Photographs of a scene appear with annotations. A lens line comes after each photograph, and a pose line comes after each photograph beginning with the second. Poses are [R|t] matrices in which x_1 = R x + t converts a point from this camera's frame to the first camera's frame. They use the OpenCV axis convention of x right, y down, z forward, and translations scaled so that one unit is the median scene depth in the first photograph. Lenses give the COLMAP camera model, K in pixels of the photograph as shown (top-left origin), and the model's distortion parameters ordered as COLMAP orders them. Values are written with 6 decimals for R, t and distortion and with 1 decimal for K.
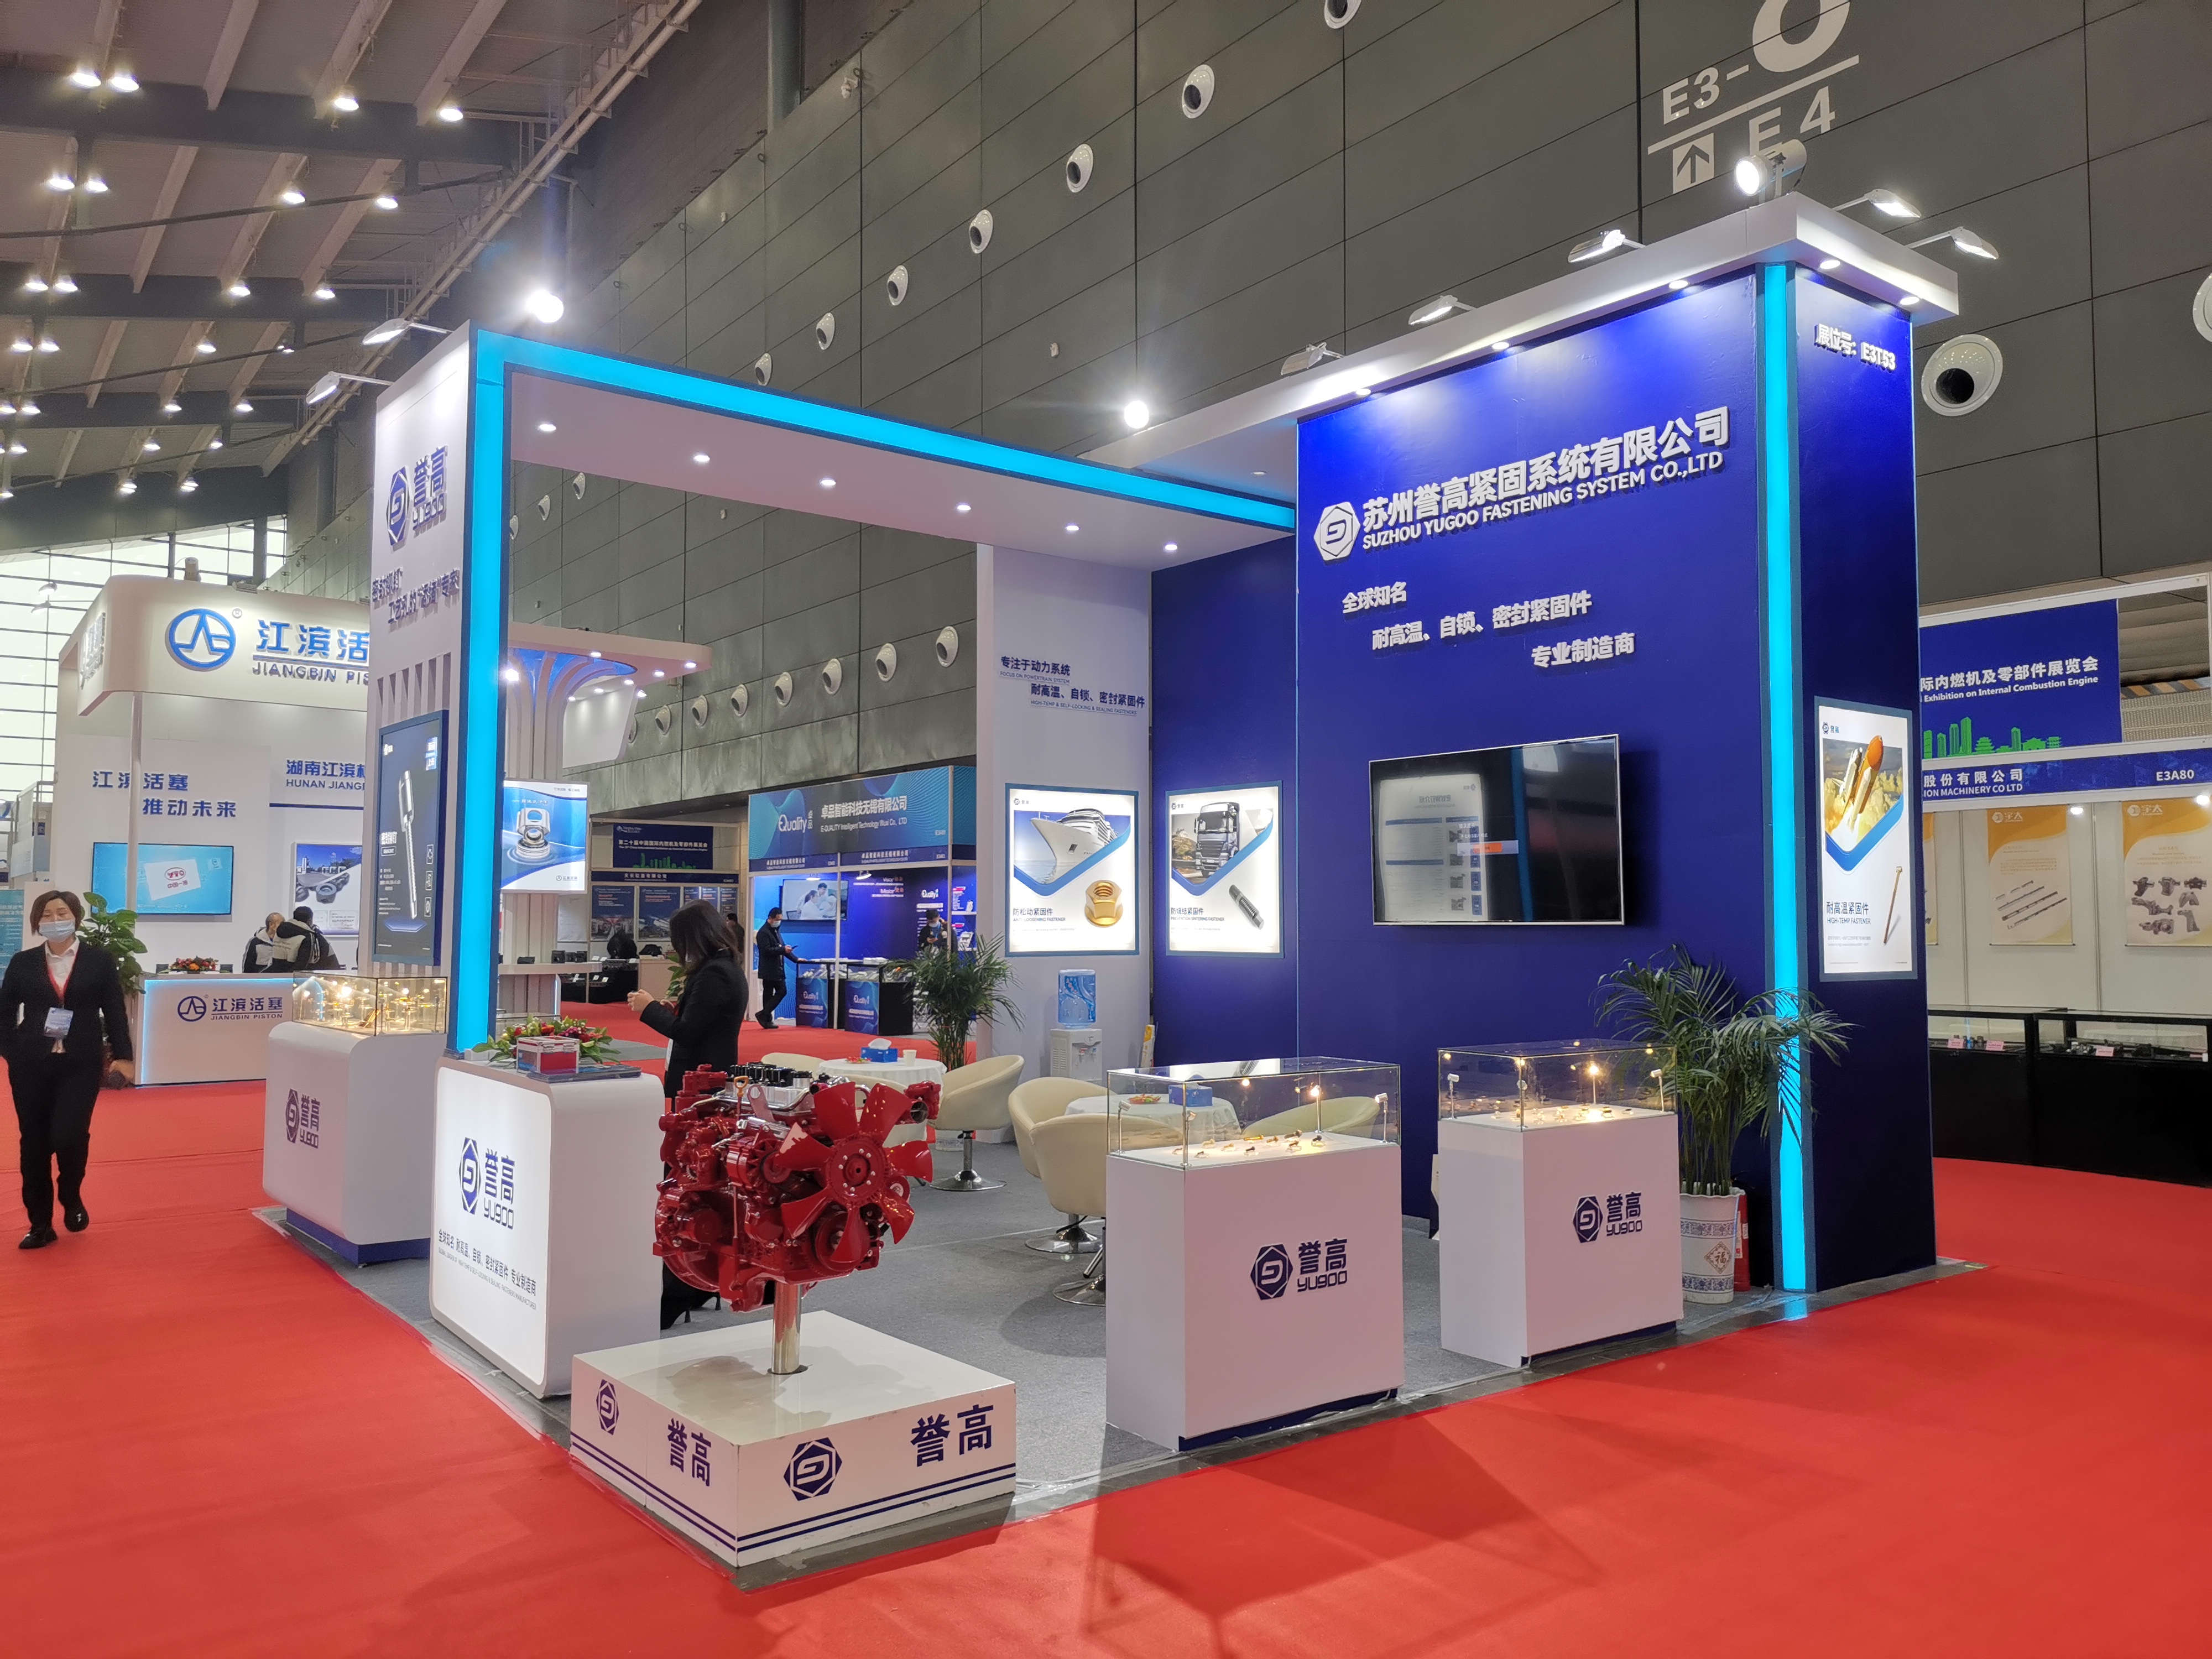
lens RADIAL K [[1663.0, 0, 1080.3], [0, 1663.0, 859.2], [0, 0, 1]] dist [0.093281, -0.114997]
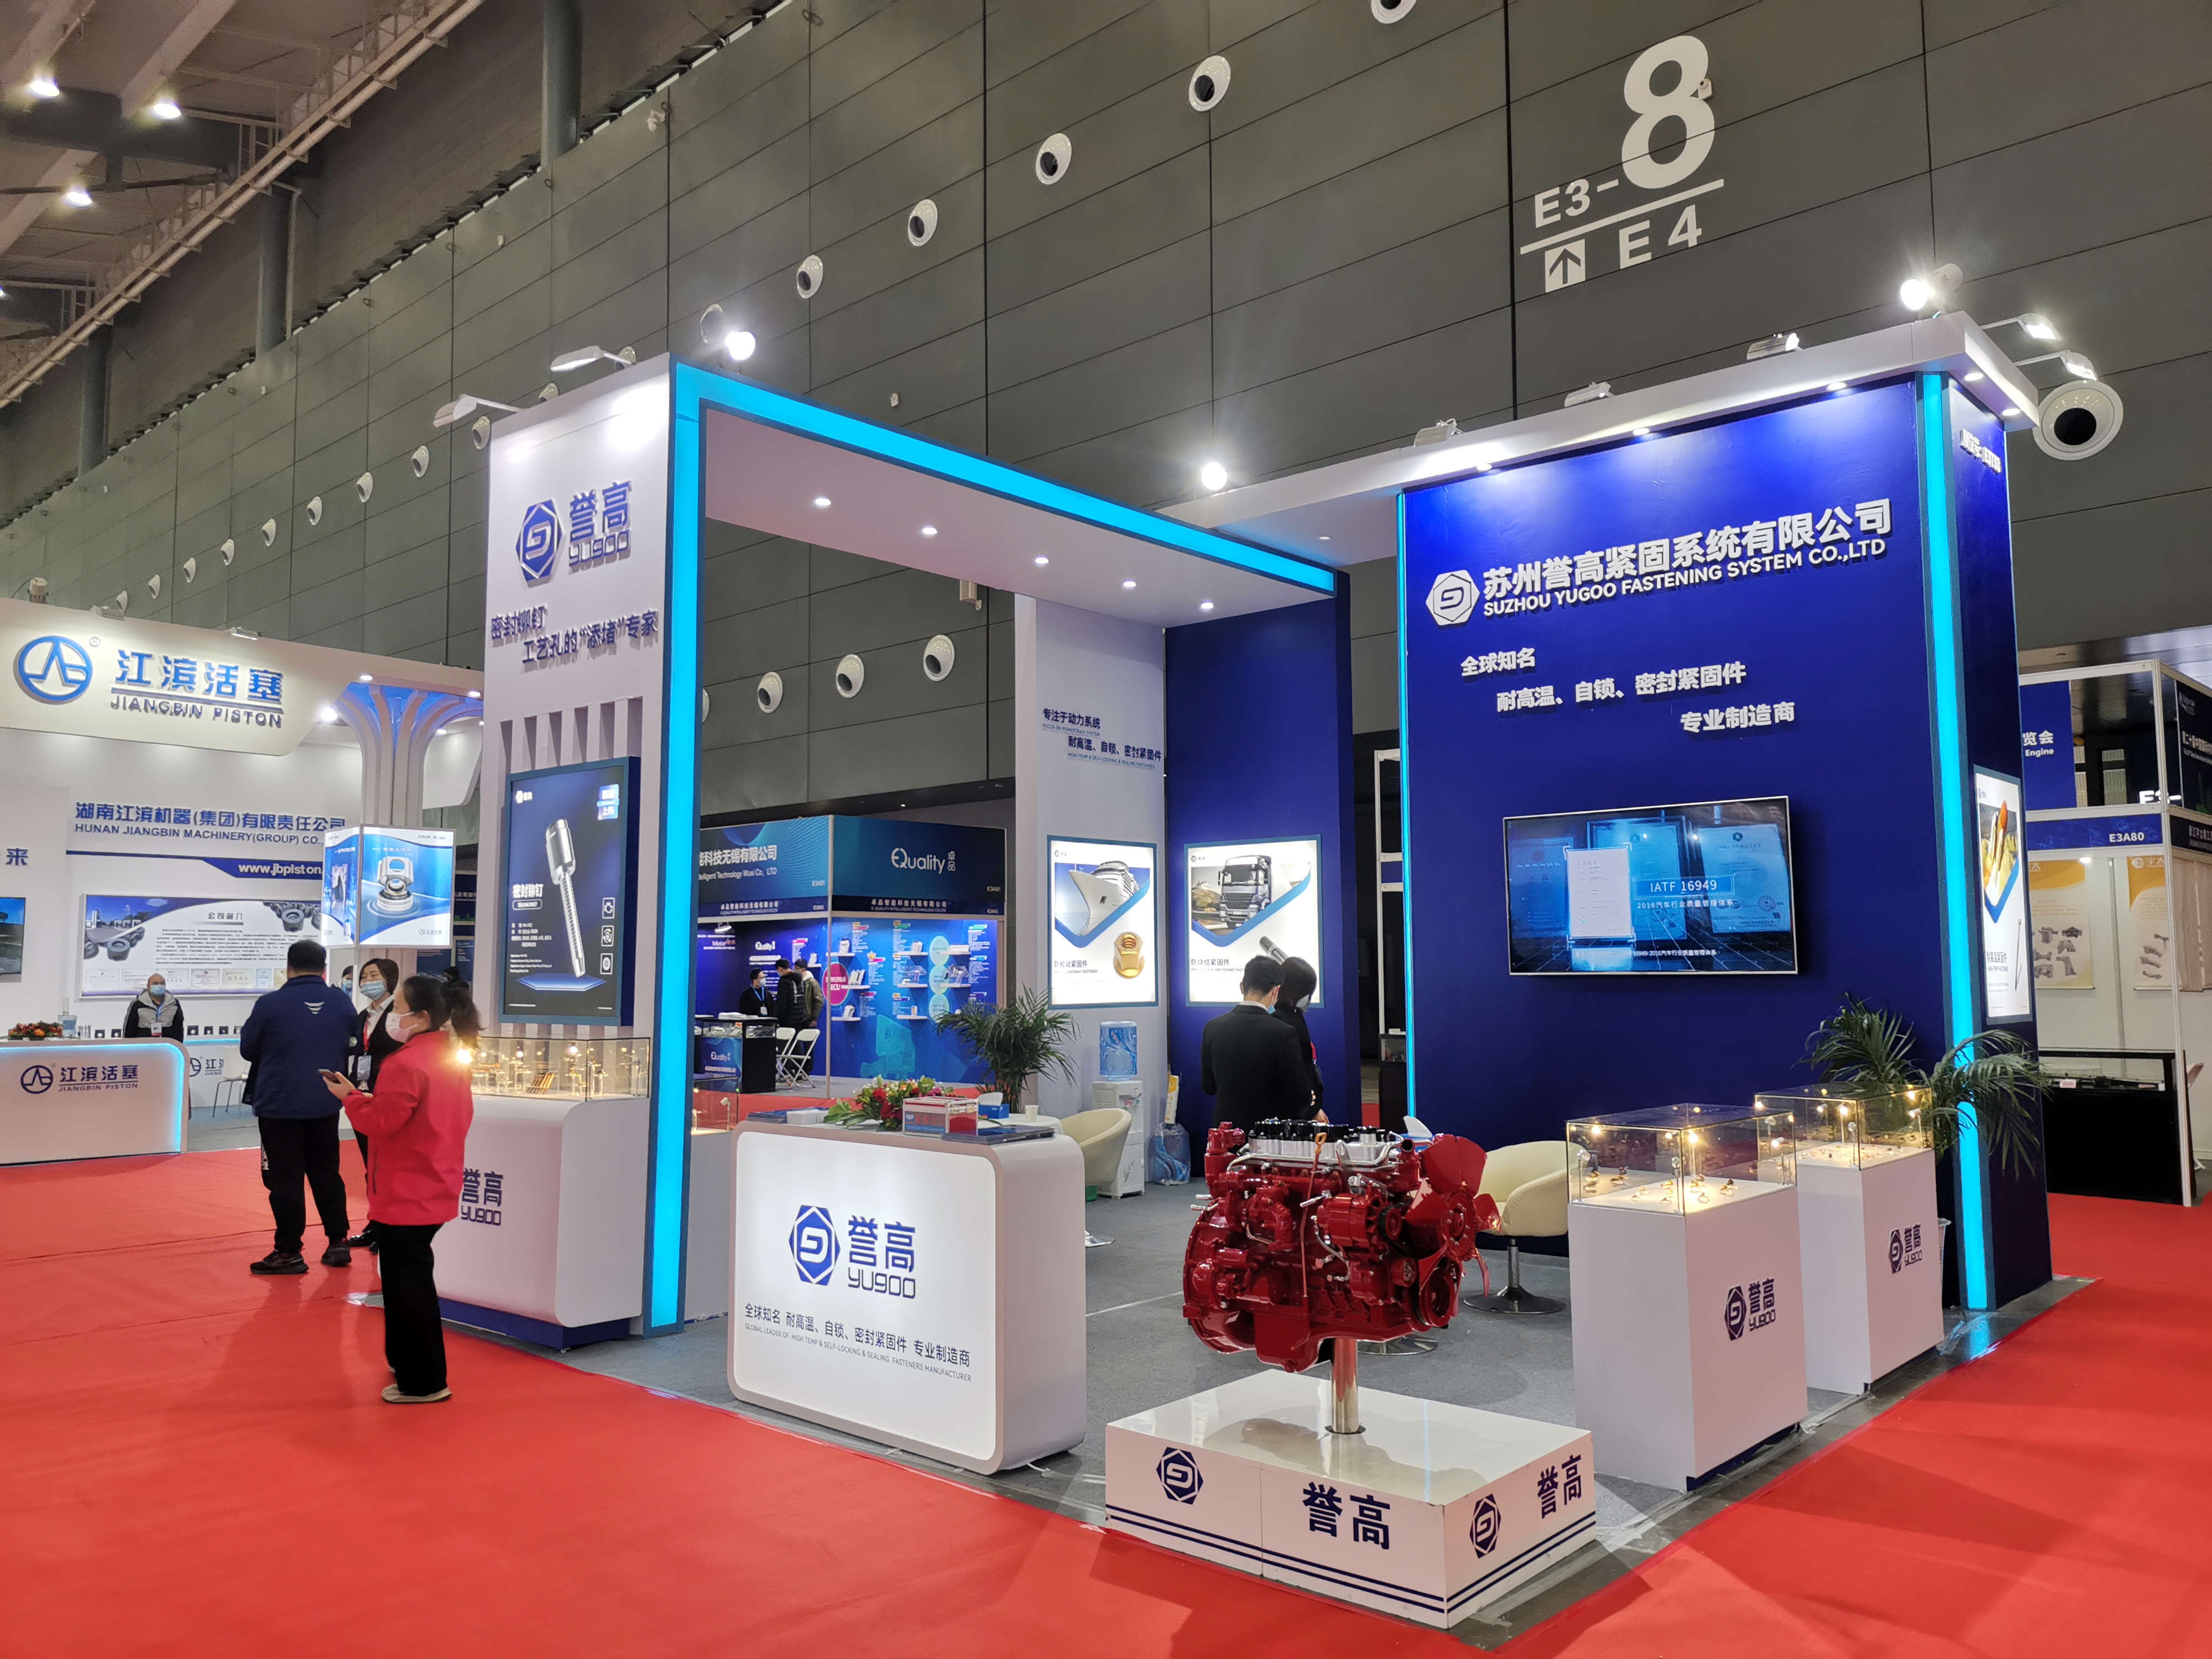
lens RADIAL K [[1663.0, 0, 1080.3], [0, 1663.0, 859.2], [0, 0, 1]] dist [0.093281, -0.114997]
pose [[0.982741, 0.004736, 0.184925, -0.267293], [0.000787, 0.999556, -0.029782, -0.001973], [-0.184984, 0.029414, 0.982301, 0.021505]]
